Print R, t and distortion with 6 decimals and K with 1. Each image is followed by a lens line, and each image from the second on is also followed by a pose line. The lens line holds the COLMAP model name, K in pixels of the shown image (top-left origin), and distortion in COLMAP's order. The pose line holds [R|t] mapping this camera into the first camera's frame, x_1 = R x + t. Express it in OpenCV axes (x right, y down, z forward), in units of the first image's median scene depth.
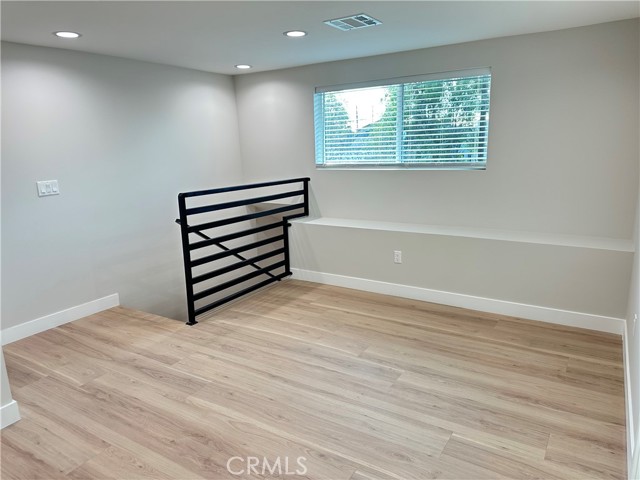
lens RADIAL K [[454.7, 0, 316.6], [0, 454.7, 242.6], [0, 0, 1]] dist [0.077553, -0.093317]
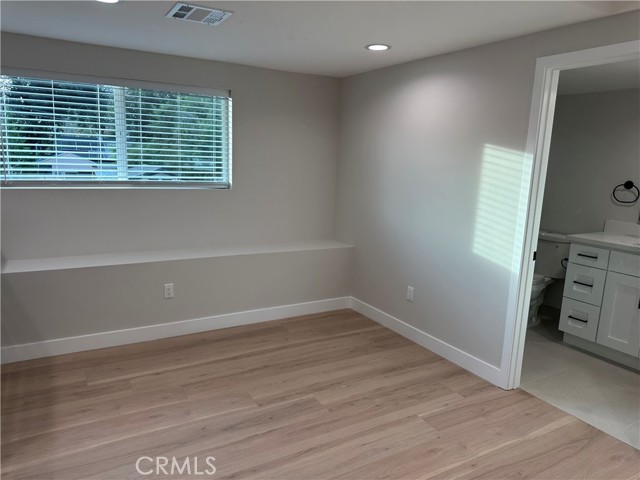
lens RADIAL K [[454.7, 0, 319.6], [0, 454.7, 236.2], [0, 0, 1]] dist [0.077553, -0.093317]
pose [[0.456259, -0.111242, 0.882866, -0.503243], [0.142642, 0.988468, 0.050832, -0.083457], [-0.878340, 0.102741, 0.466865, 0.389690]]
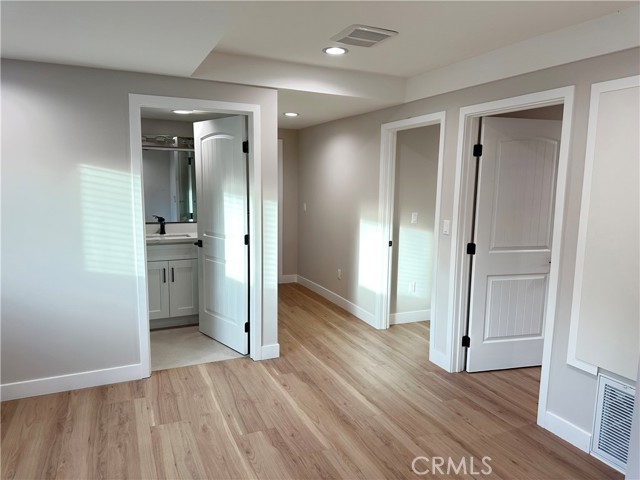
lens RADIAL K [[454.7, 0, 314.8], [0, 454.7, 243.4], [0, 0, 1]] dist [0.077553, -0.093317]
pose [[-0.836197, -0.059567, 0.545185, -0.442936], [0.126786, 0.946159, 0.297840, -0.224891], [-0.533573, 0.318174, -0.783623, 0.986501]]
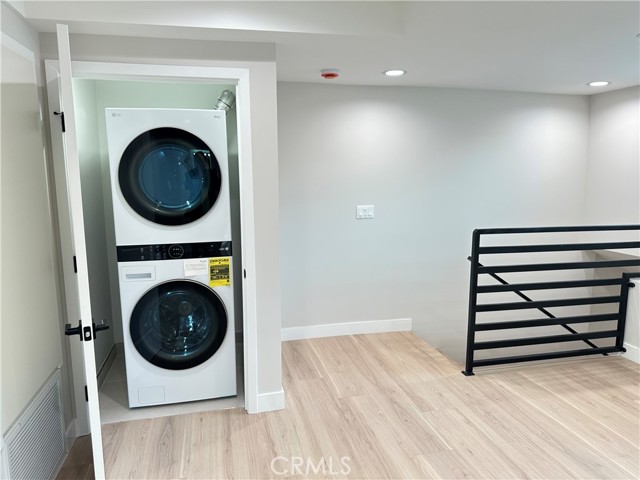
lens RADIAL K [[454.7, 0, 316.1], [0, 454.7, 242.5], [0, 0, 1]] dist [0.077553, -0.093317]
pose [[0.716469, 0.133946, -0.684639, 0.101574], [-0.172287, 0.984969, 0.012407, -0.037603], [0.676010, 0.109065, 0.728777, 0.122227]]
